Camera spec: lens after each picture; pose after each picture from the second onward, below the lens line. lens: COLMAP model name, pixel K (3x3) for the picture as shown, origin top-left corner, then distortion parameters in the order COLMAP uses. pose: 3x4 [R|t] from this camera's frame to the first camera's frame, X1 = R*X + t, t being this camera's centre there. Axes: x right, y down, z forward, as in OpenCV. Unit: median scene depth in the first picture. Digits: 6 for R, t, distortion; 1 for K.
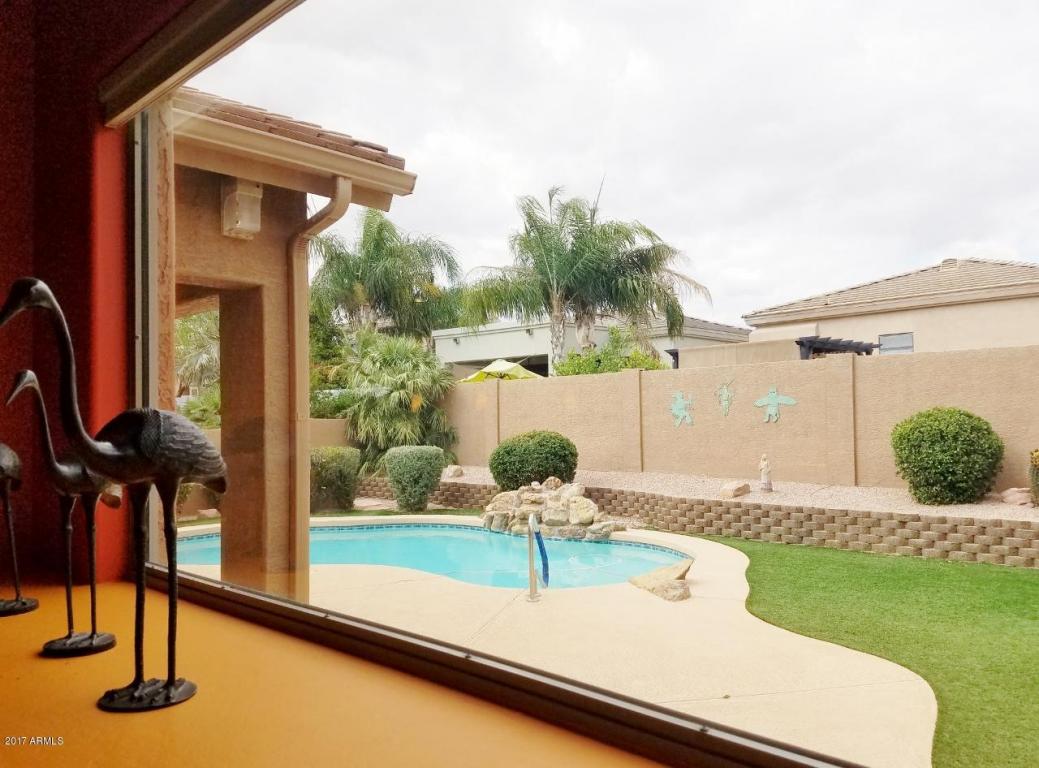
lens RADIAL K [[799.9, 0, 517.6], [0, 799.9, 402.2], [0, 0, 1]] dist [0.219322, -0.396278]
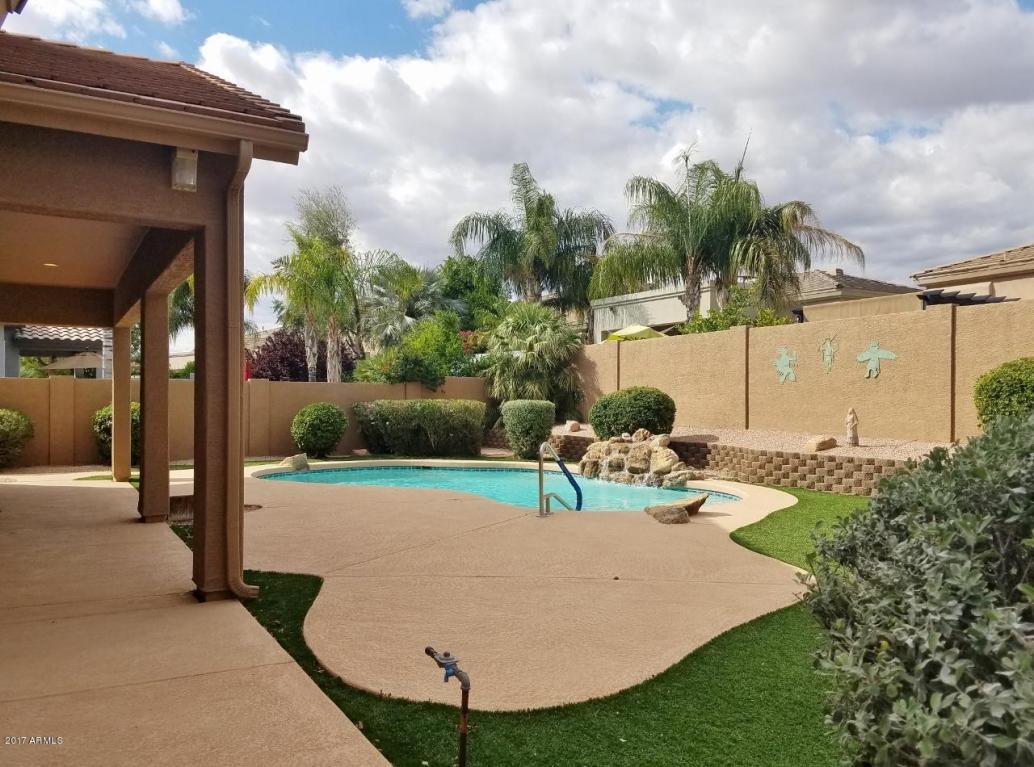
lens RADIAL K [[796.0, 0, 515.1], [0, 796.0, 401.6], [0, 0, 1]] dist [0.219322, -0.396278]
pose [[0.962473, 0.017379, -0.270821, 0.163486], [-0.010664, 0.999599, 0.026250, 0.031435], [0.271169, -0.022377, 0.962272, -0.049124]]
